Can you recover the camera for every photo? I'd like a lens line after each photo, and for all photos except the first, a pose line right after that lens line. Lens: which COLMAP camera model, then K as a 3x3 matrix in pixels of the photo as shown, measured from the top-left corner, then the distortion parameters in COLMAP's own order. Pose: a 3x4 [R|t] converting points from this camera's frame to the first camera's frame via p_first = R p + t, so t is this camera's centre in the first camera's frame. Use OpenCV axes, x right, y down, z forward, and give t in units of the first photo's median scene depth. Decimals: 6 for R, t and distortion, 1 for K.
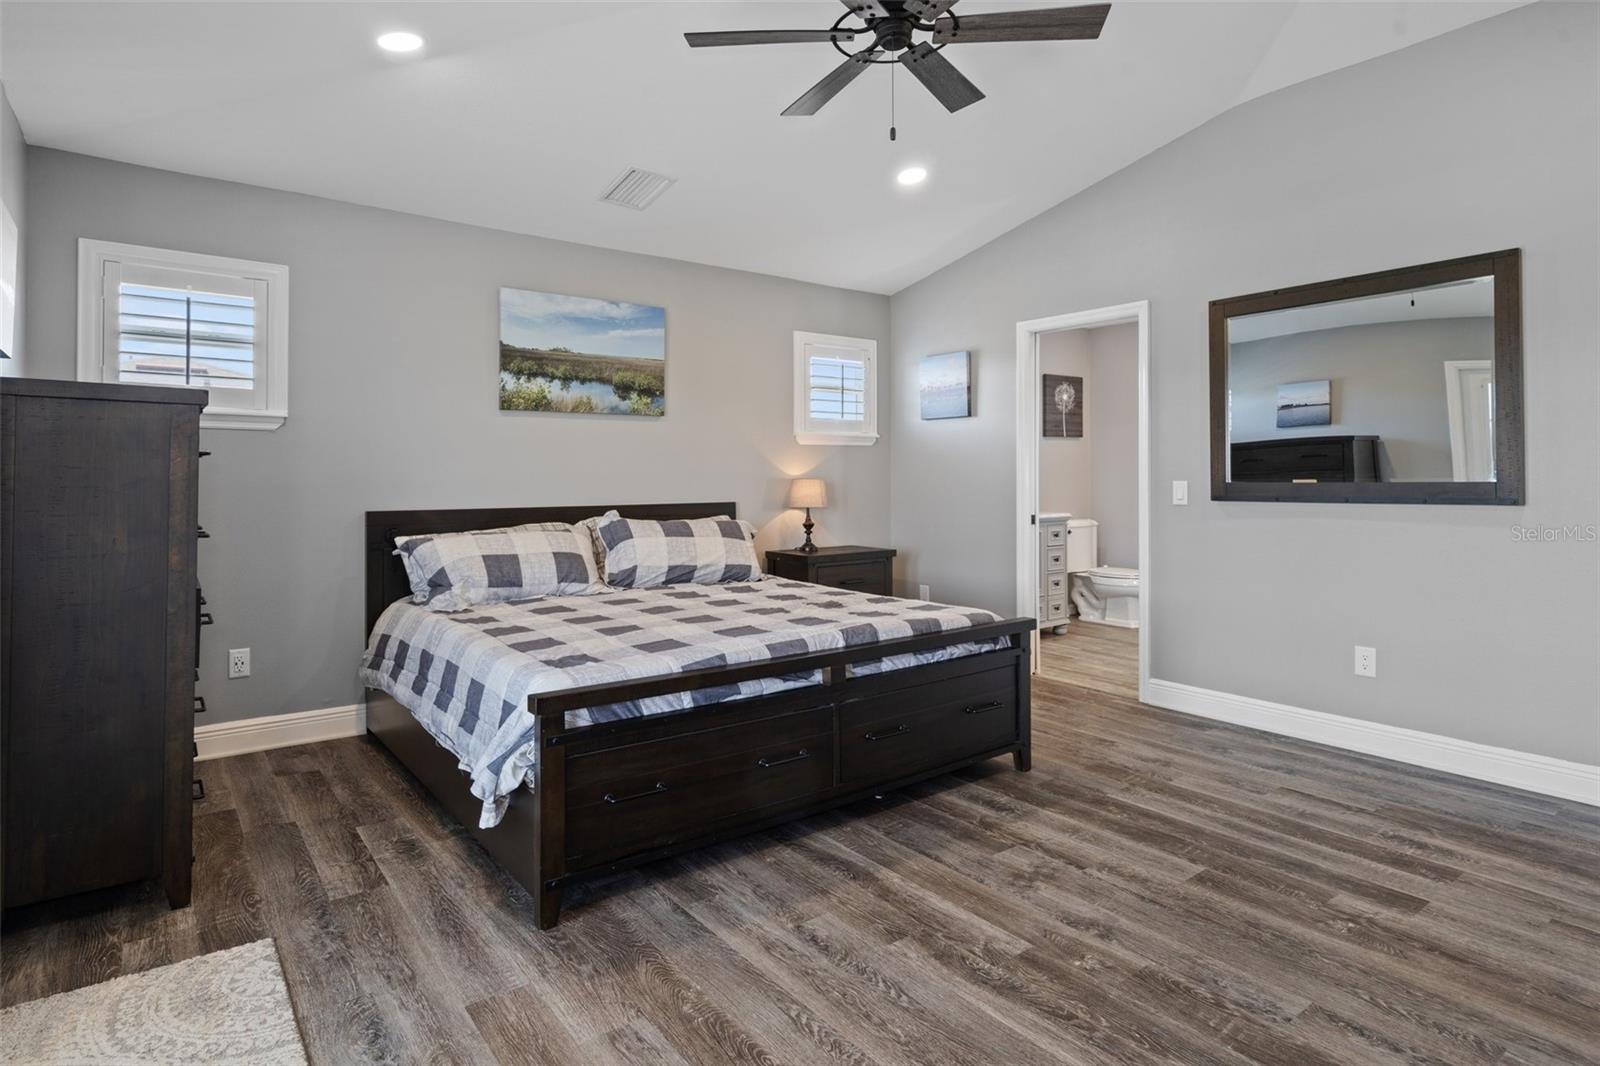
lens RADIAL K [[808.2, 0, 800.6], [0, 808.2, 446.3], [0, 0, 1]] dist [0.000722, 0.000293]
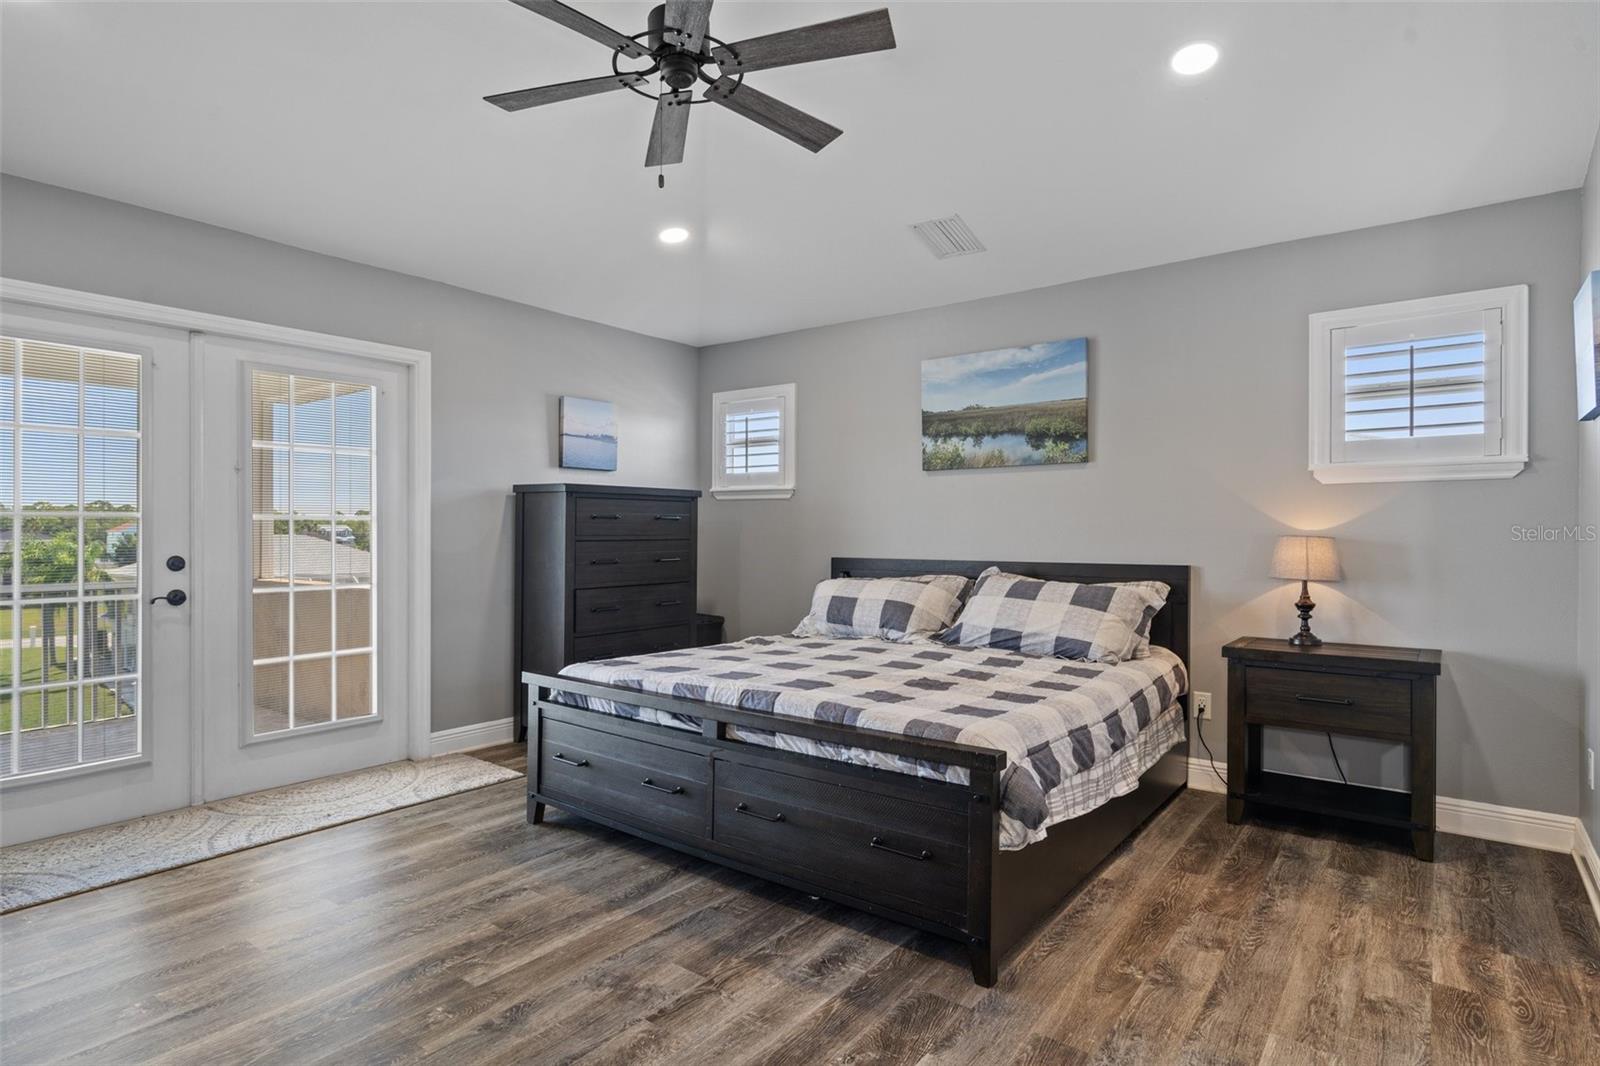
lens RADIAL K [[828.6, 0, 820.6], [0, 828.6, 510.1], [0, 0, 1]] dist [0.012645, -0.008734]
pose [[0.300199, -0.022214, -0.953618, 0.783542], [0.032305, 0.999392, -0.013110, 0.022009], [0.953329, -0.026871, 0.300734, 0.606660]]
